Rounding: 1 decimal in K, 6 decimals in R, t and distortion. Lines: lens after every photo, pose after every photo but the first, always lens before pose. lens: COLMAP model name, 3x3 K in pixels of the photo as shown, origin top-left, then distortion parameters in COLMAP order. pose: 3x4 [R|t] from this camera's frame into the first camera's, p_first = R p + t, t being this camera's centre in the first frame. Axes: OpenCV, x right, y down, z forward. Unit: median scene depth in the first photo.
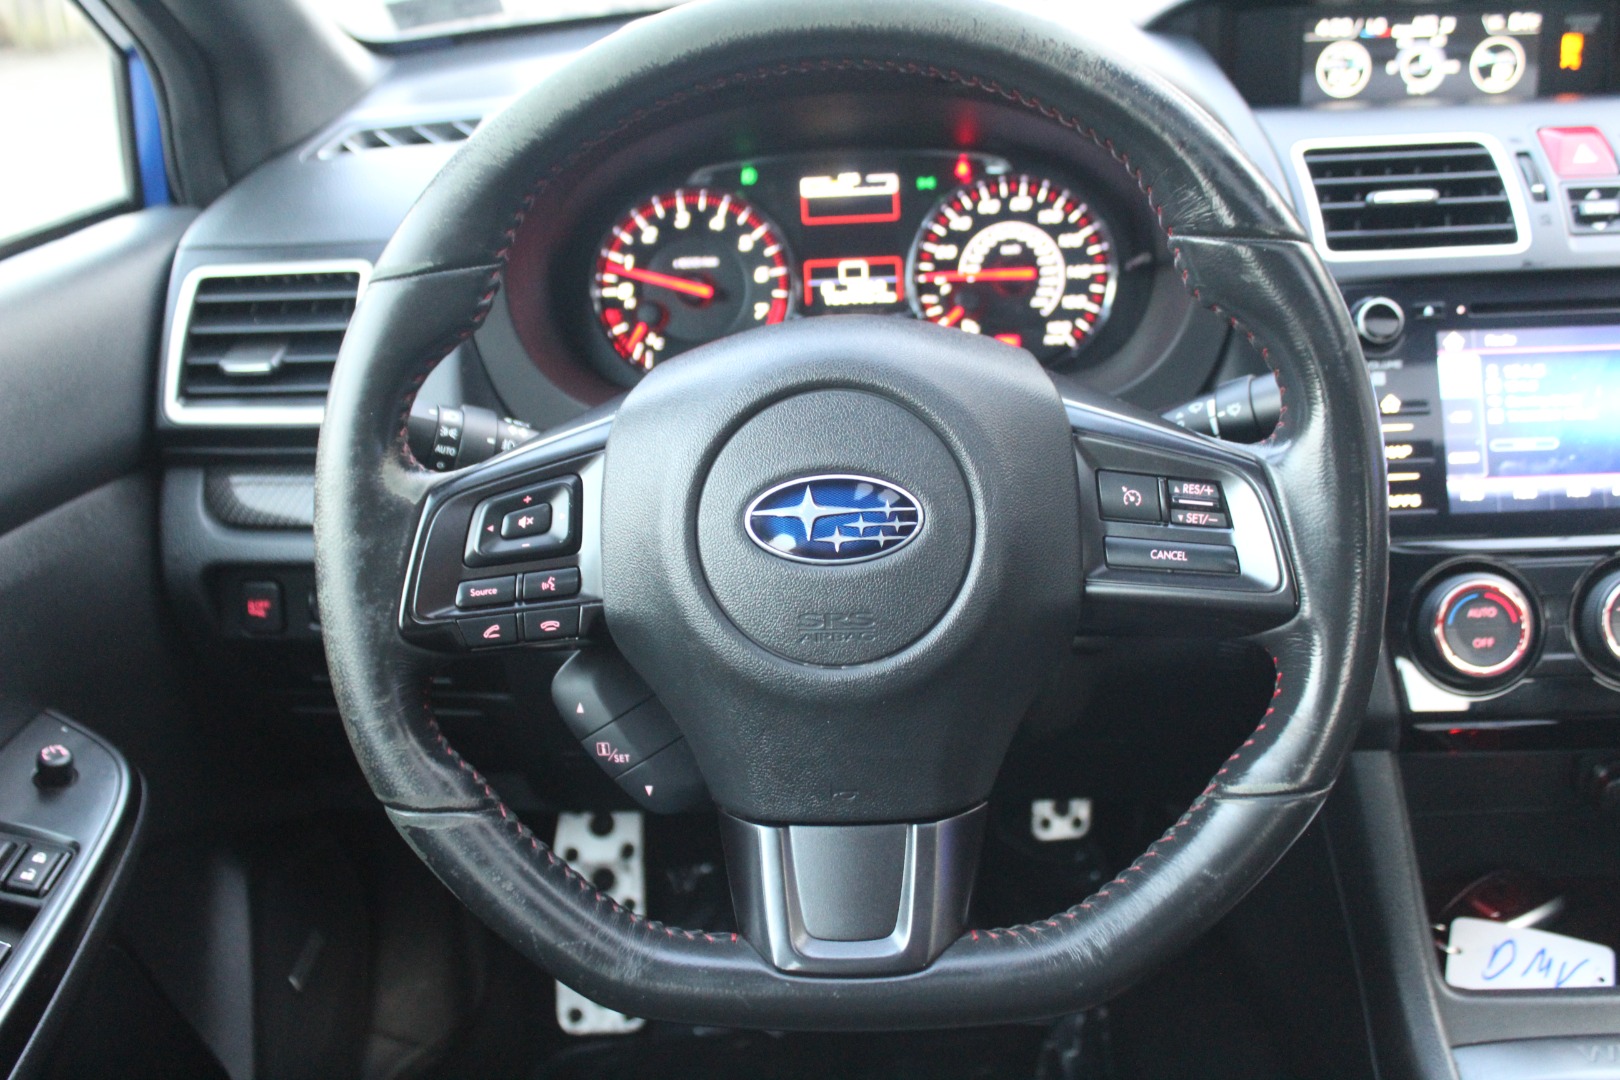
lens RADIAL K [[1627.9, 0, 801.7], [0, 1627.9, 537.9], [0, 0, 1]] dist [-0.139255, 0.163165]
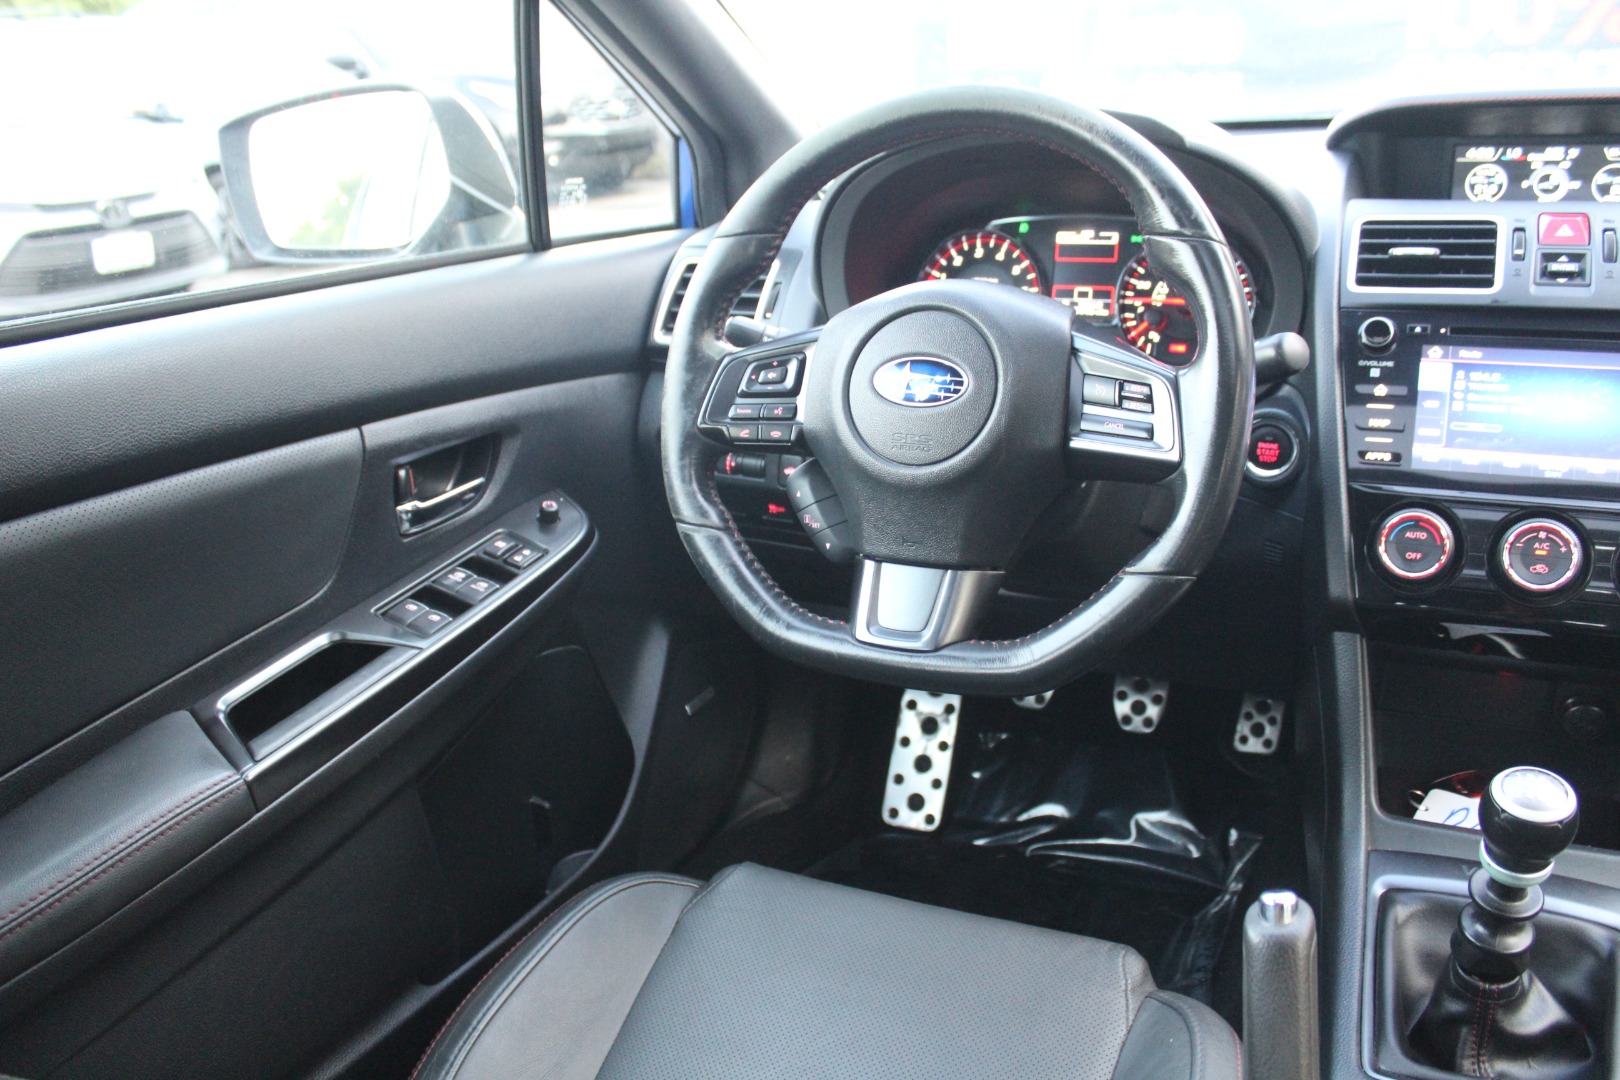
lens RADIAL K [[1342.8, 0, 804.3], [0, 1342.8, 535.4], [0, 0, 1]] dist [-0.167021, 0.150283]
pose [[0.915229, 0.135414, -0.379497, 0.305804], [-0.154650, 0.987756, -0.020514, 0.129296], [0.372073, 0.077464, 0.924965, -0.234955]]
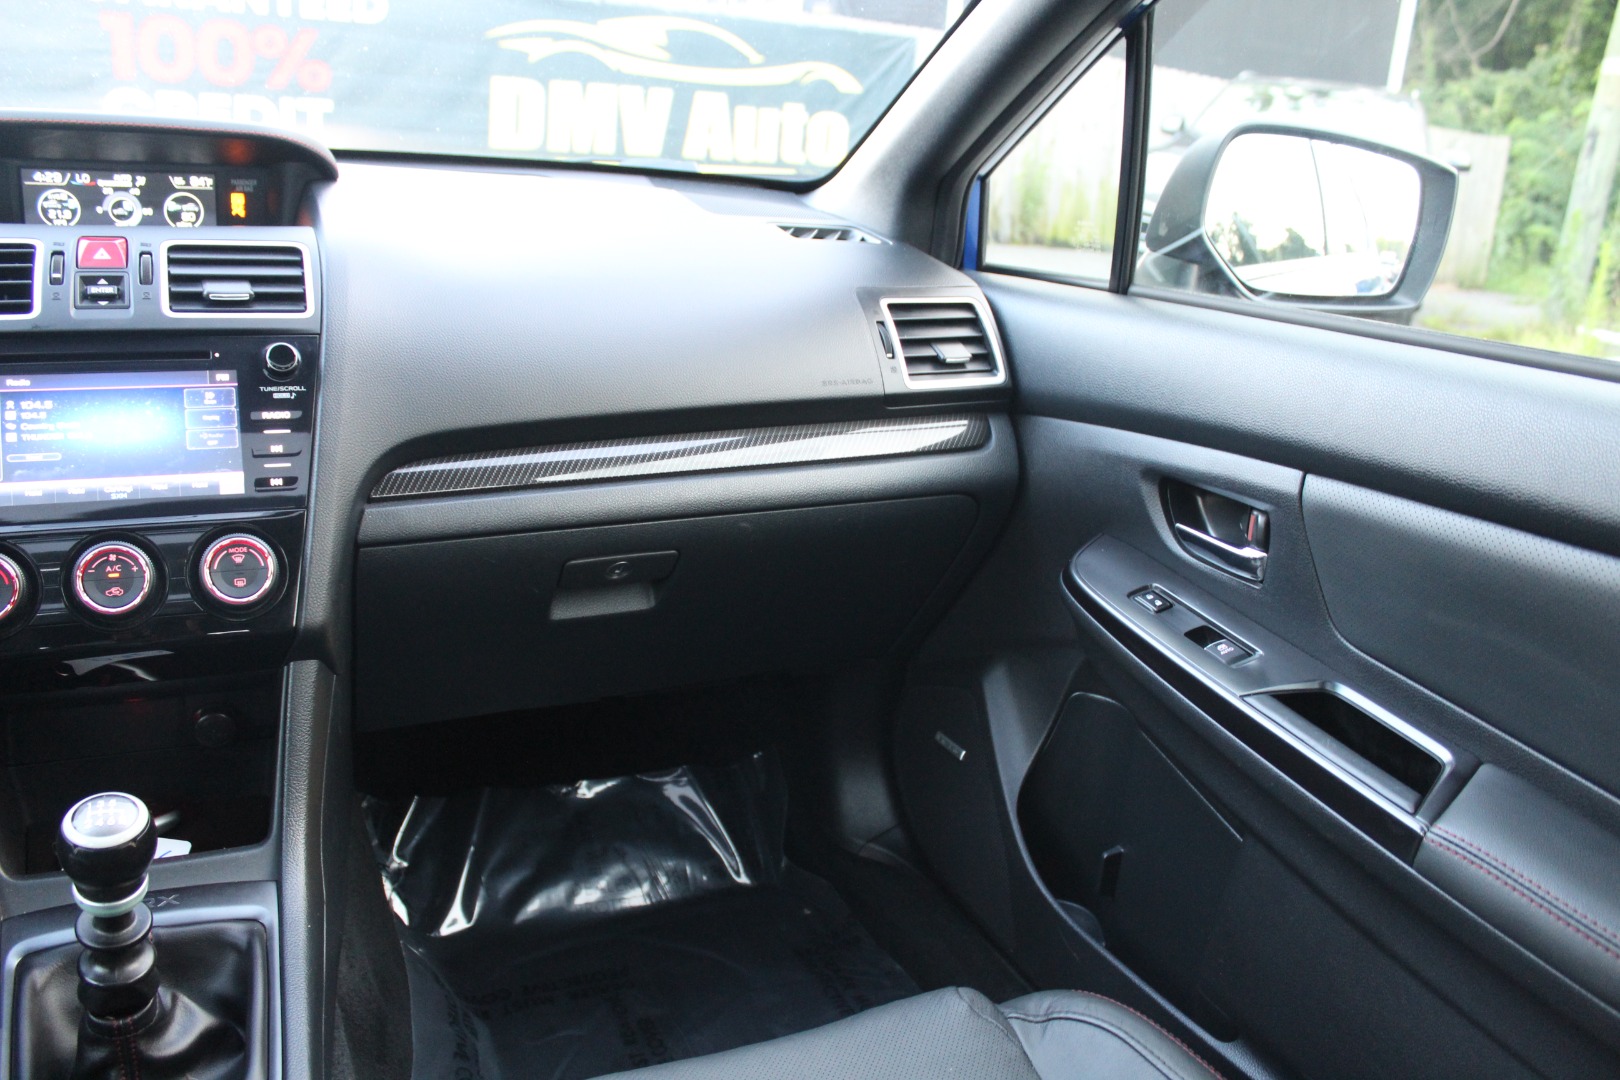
lens RADIAL K [[1348.5, 0, 805.6], [0, 1348.5, 537.4], [0, 0, 1]] dist [-0.153267, 0.131528]
pose [[0.891818, -0.023914, 0.451761, 0.460629], [0.069822, 0.993913, -0.085222, 0.127492], [-0.446973, 0.107545, 0.888059, -0.229790]]
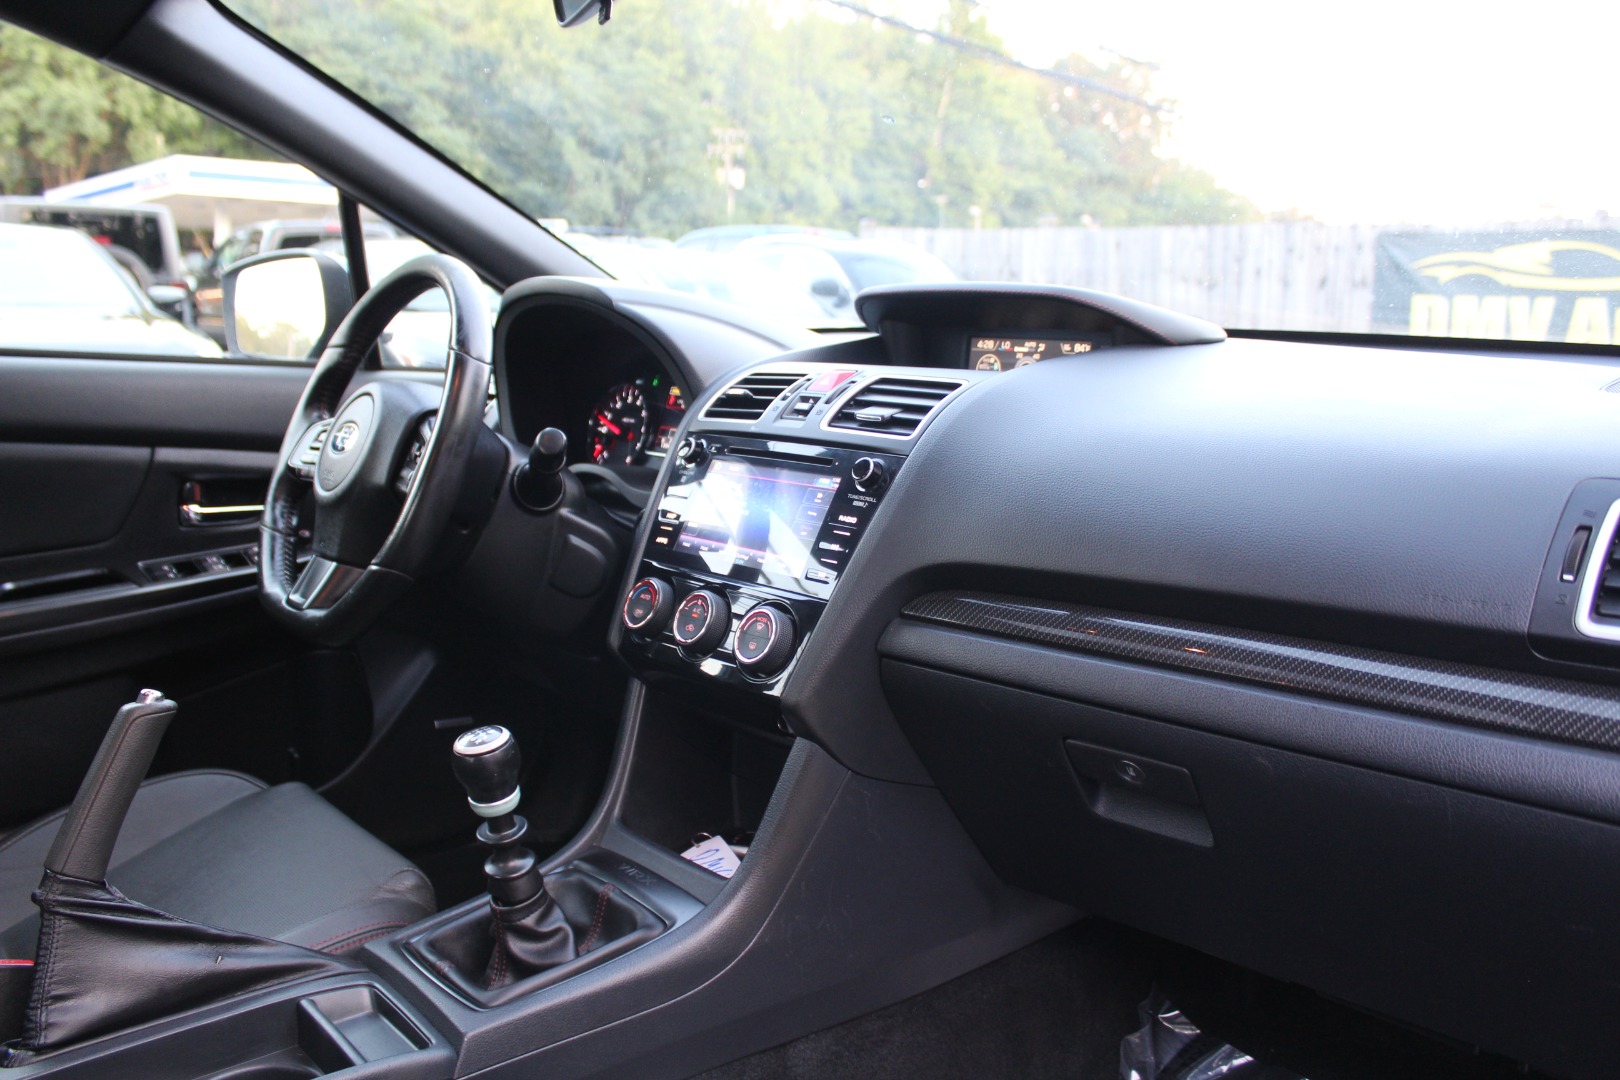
lens RADIAL K [[1367.6, 0, 811.0], [0, 1367.6, 461.2], [0, 0, 1]] dist [-0.203326, 0.215782]
pose [[0.682404, 0.132472, -0.718872, 1.378315], [-0.342876, 0.926548, -0.154740, 0.065670], [0.645570, 0.352080, 0.677701, 0.008511]]
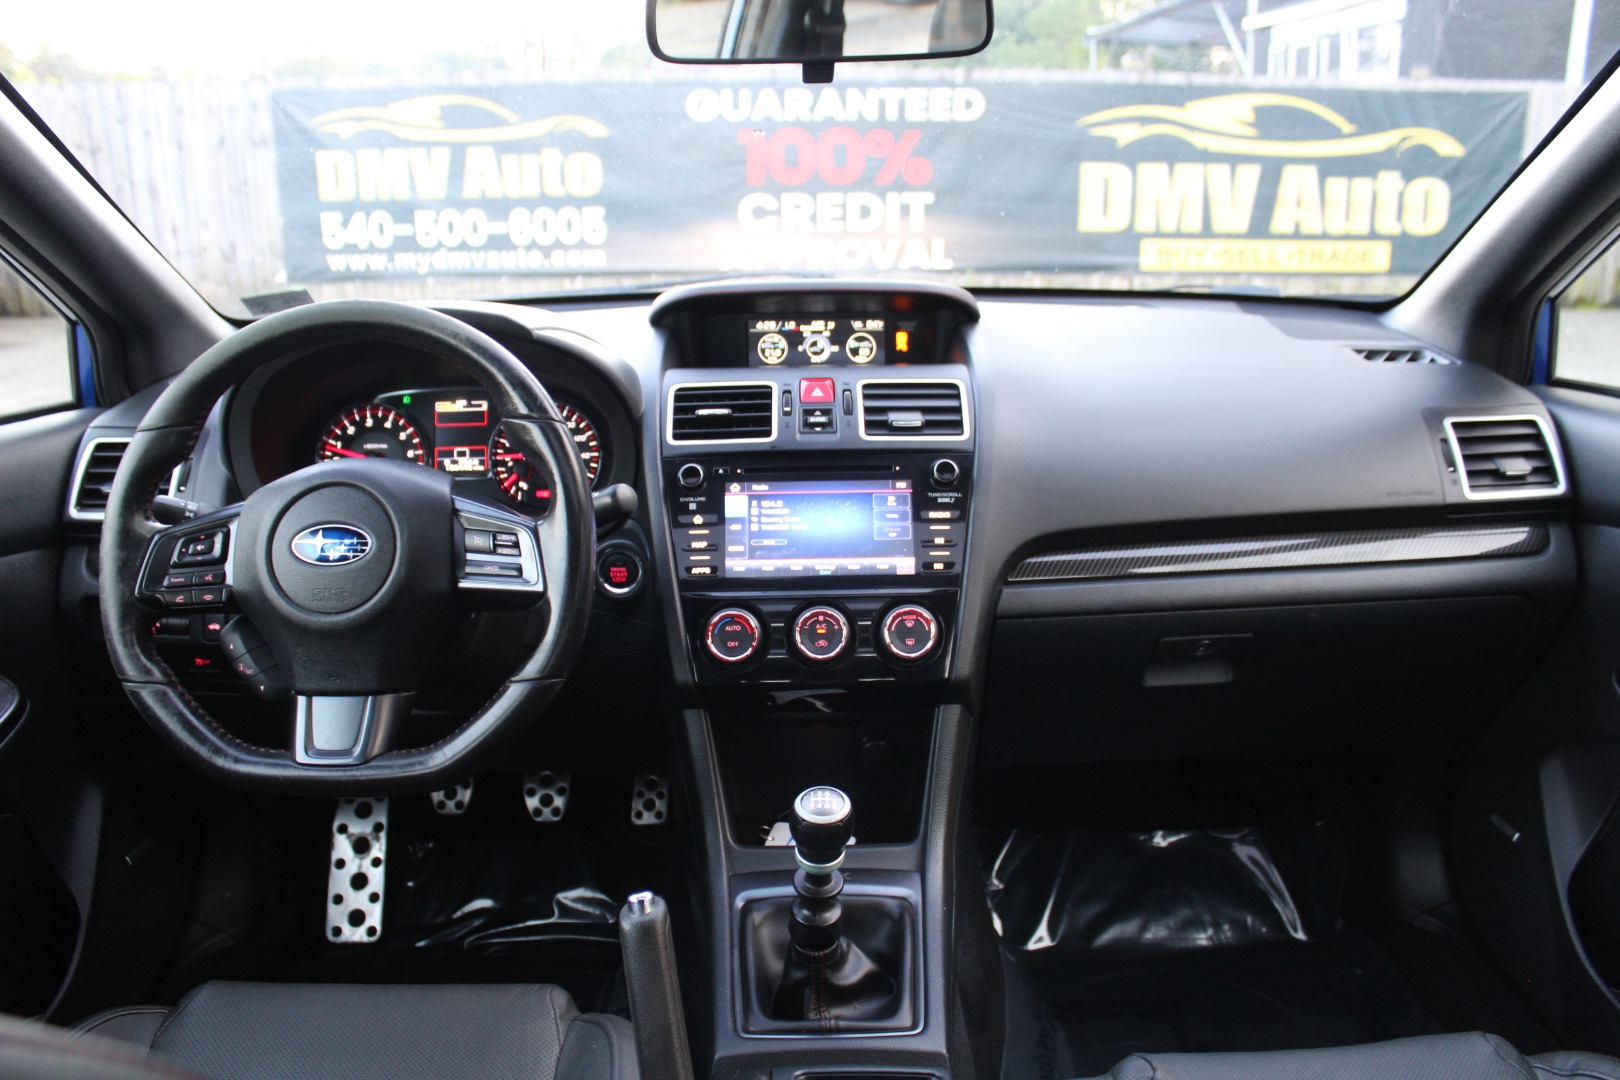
lens RADIAL K [[1342.8, 0, 804.3], [0, 1342.8, 535.4], [0, 0, 1]] dist [-0.167021, 0.150283]
pose [[0.998731, 0.026919, 0.042574, 0.365416], [-0.020323, 0.988717, -0.148408, 0.142260], [-0.046088, 0.147355, 0.988009, -0.478673]]
